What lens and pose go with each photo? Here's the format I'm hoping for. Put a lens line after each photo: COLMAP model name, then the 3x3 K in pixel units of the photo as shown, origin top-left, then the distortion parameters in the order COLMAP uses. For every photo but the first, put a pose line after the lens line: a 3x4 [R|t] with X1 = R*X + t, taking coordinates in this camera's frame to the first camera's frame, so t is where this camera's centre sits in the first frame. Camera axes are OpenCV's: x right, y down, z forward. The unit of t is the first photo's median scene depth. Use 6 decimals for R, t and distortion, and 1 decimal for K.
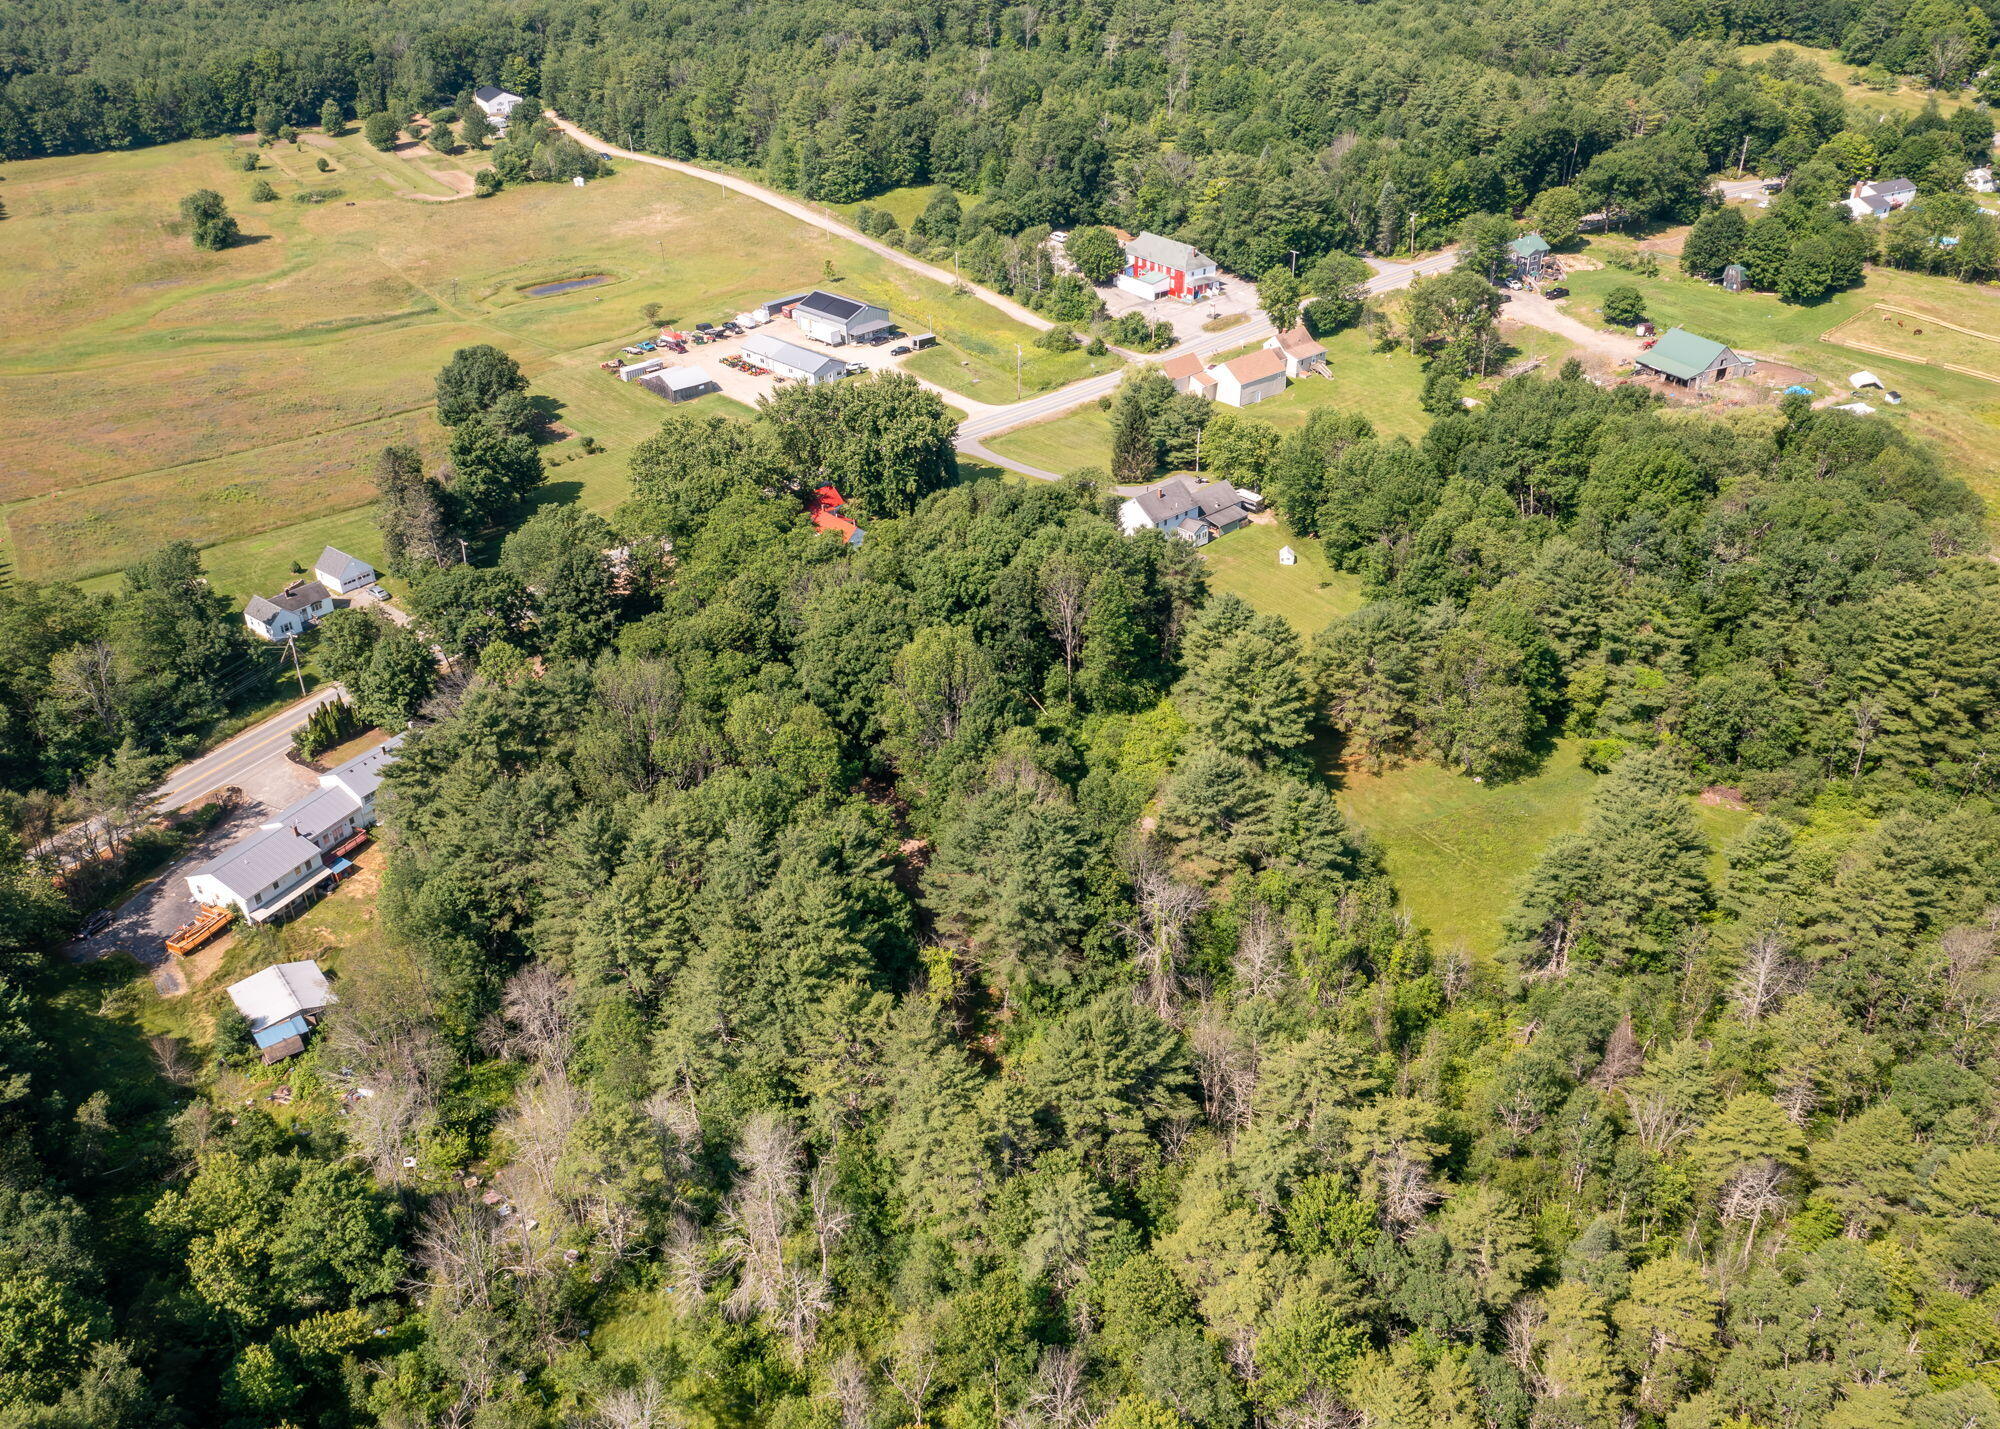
lens RADIAL K [[1704.5, 0, 1002.6], [0, 1704.5, 711.4], [0, 0, 1]] dist [0.001816, 0.046488]
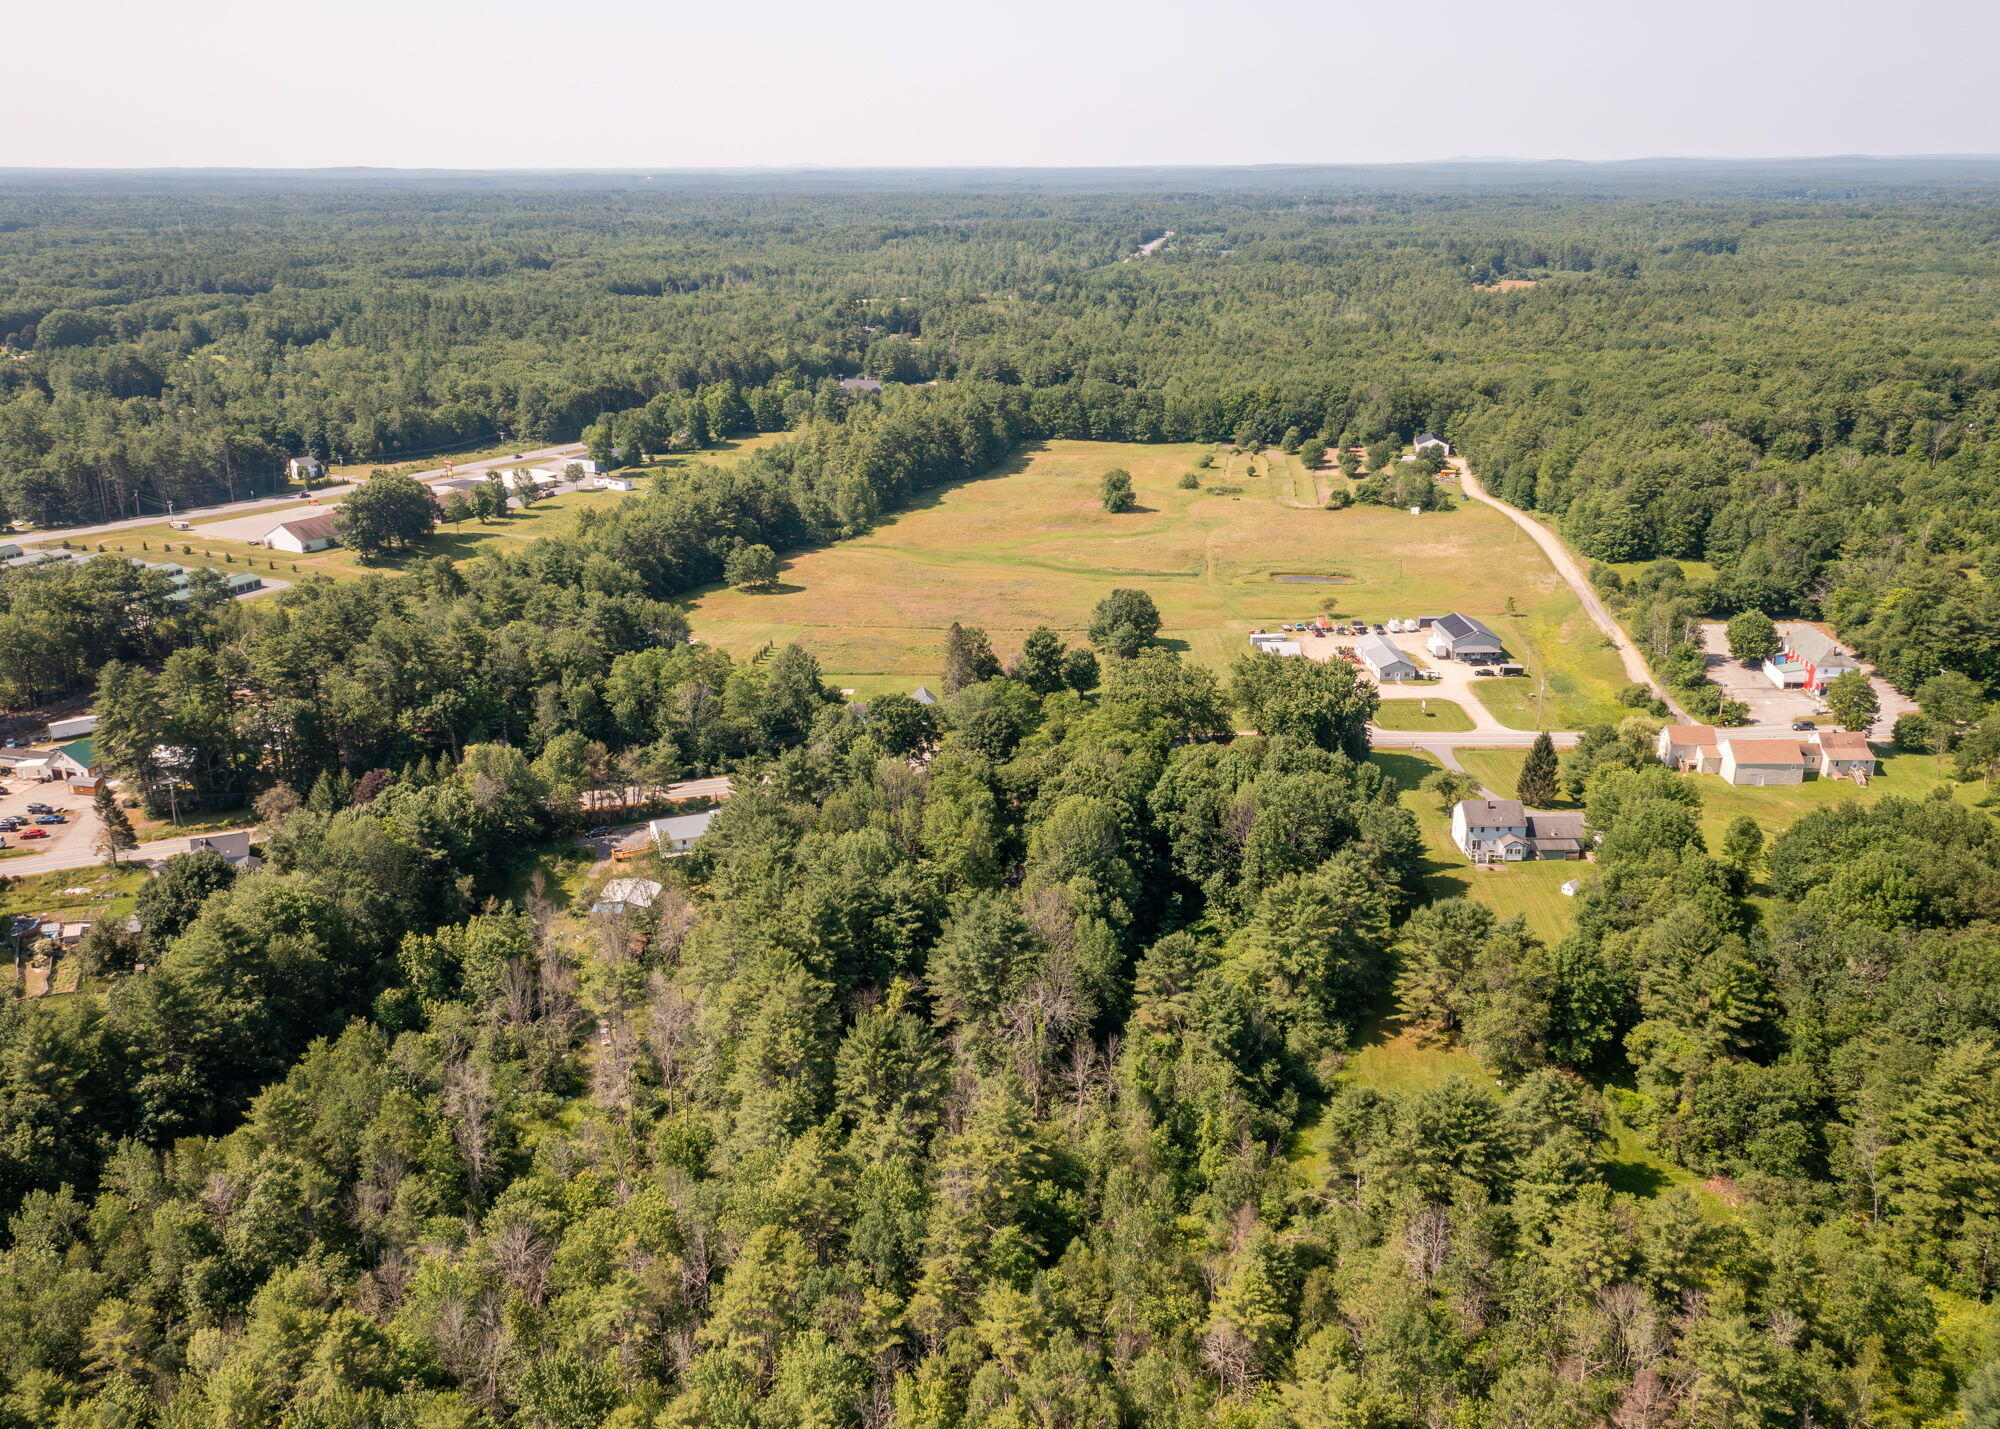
lens RADIAL K [[1704.5, 0, 1000.6], [0, 1704.5, 713.0], [0, 0, 1]] dist [0.001816, 0.046488]
pose [[0.755198, 0.224488, -0.615858, 0.363730], [-0.342452, 0.936237, -0.078663, 0.008229], [0.558930, 0.270308, 0.783920, -0.038501]]
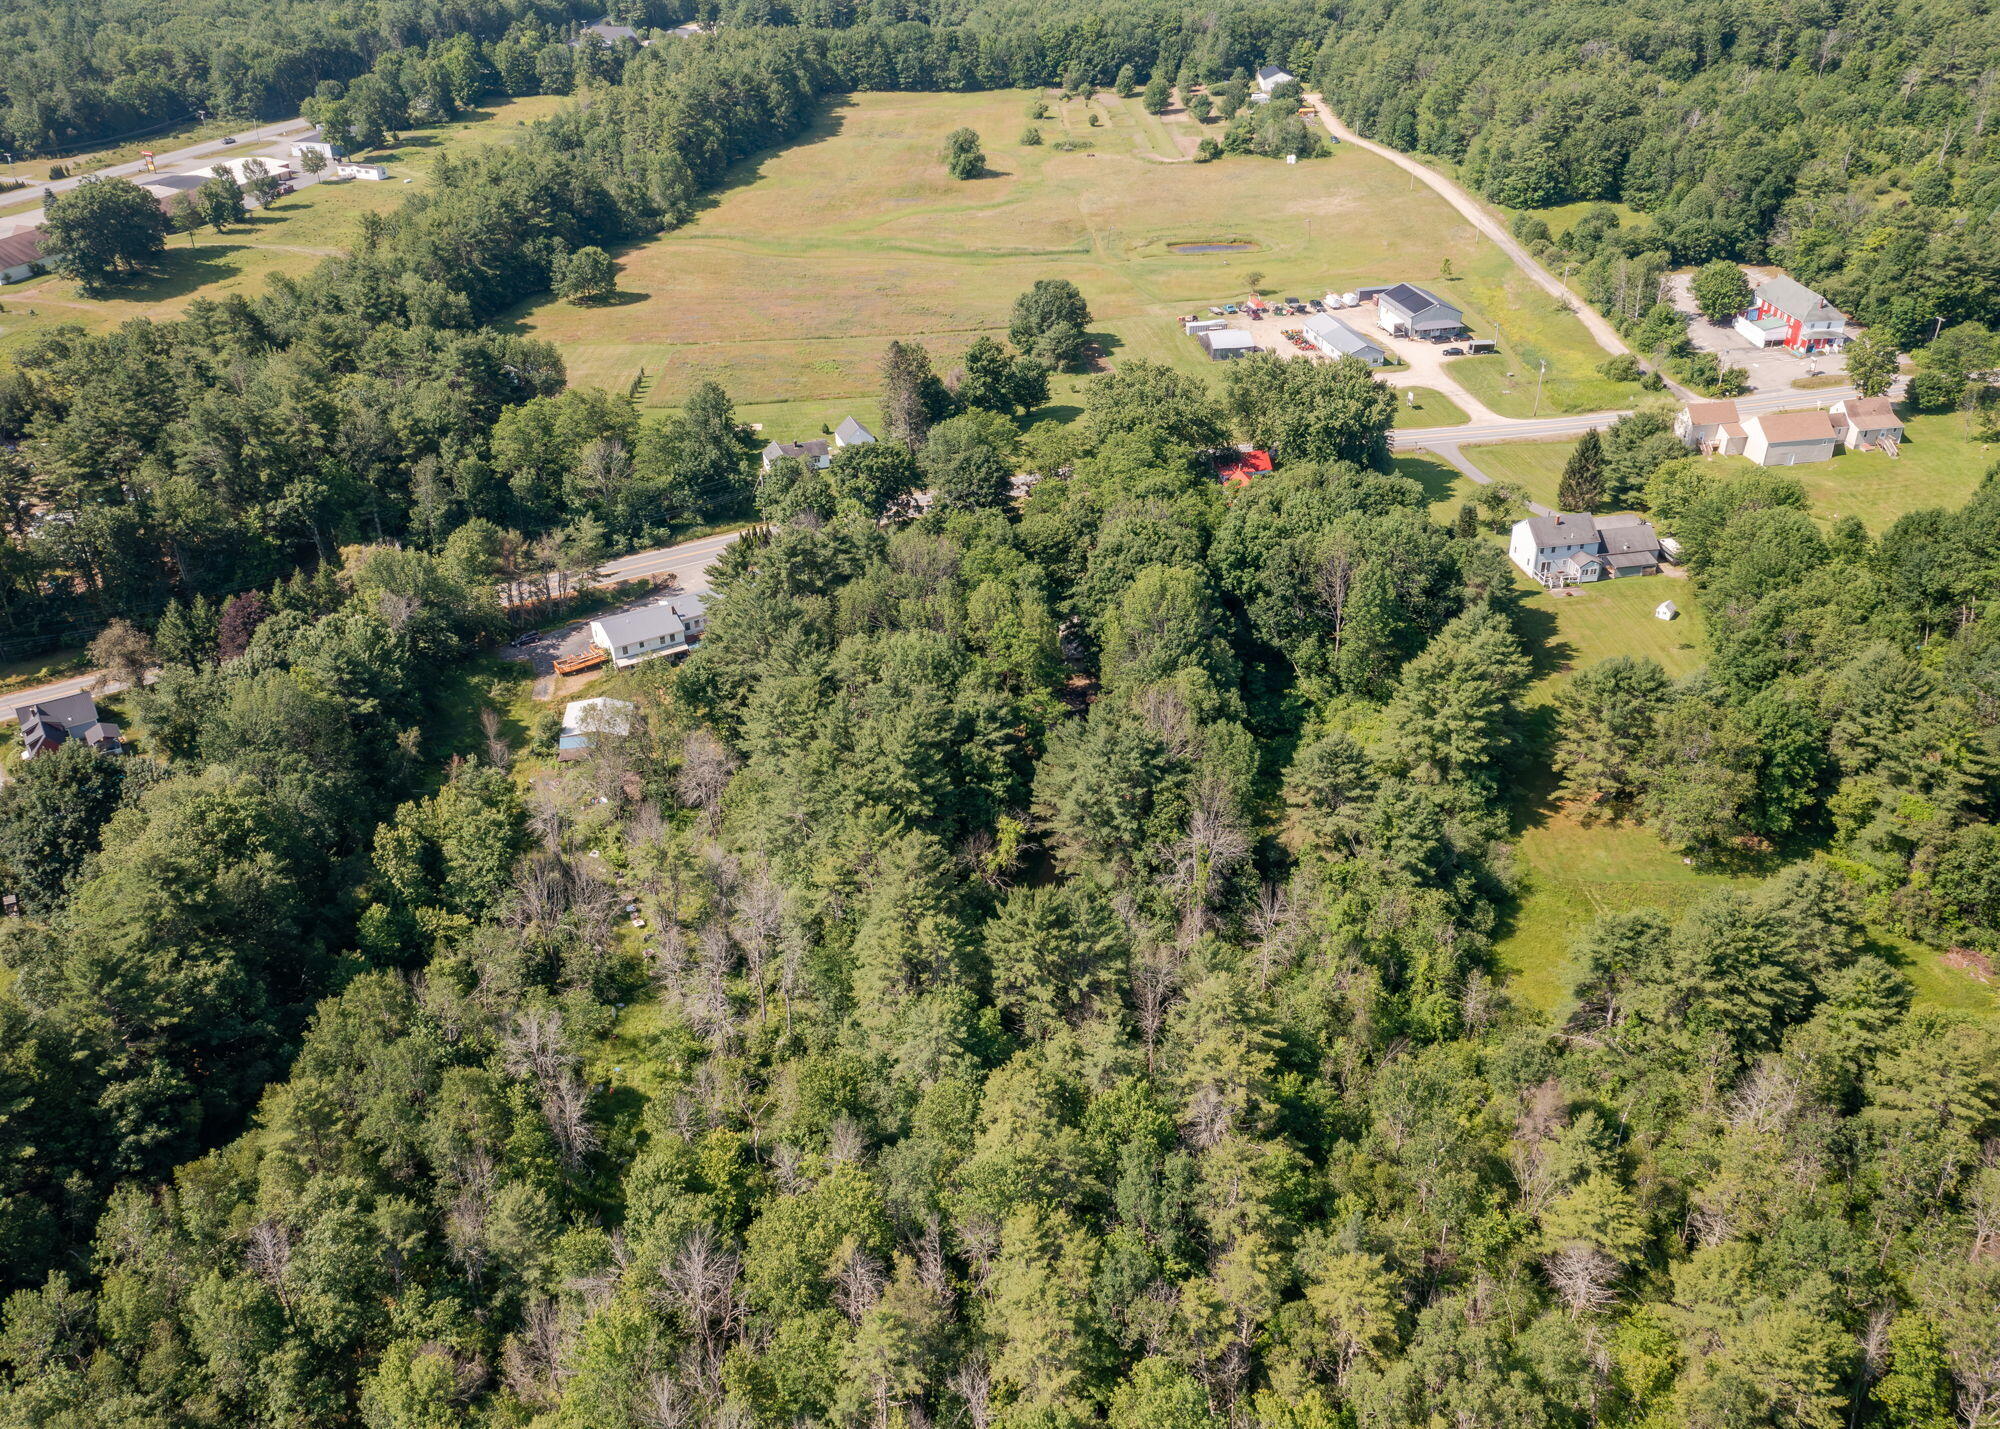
lens RADIAL K [[1704.5, 0, 998.2], [0, 1704.5, 710.0], [0, 0, 1]] dist [0.001816, 0.046488]
pose [[0.859001, 0.260377, -0.440818, 0.193931], [-0.259736, 0.963620, 0.063045, -0.000416], [0.441196, 0.060341, 0.895380, -0.010442]]
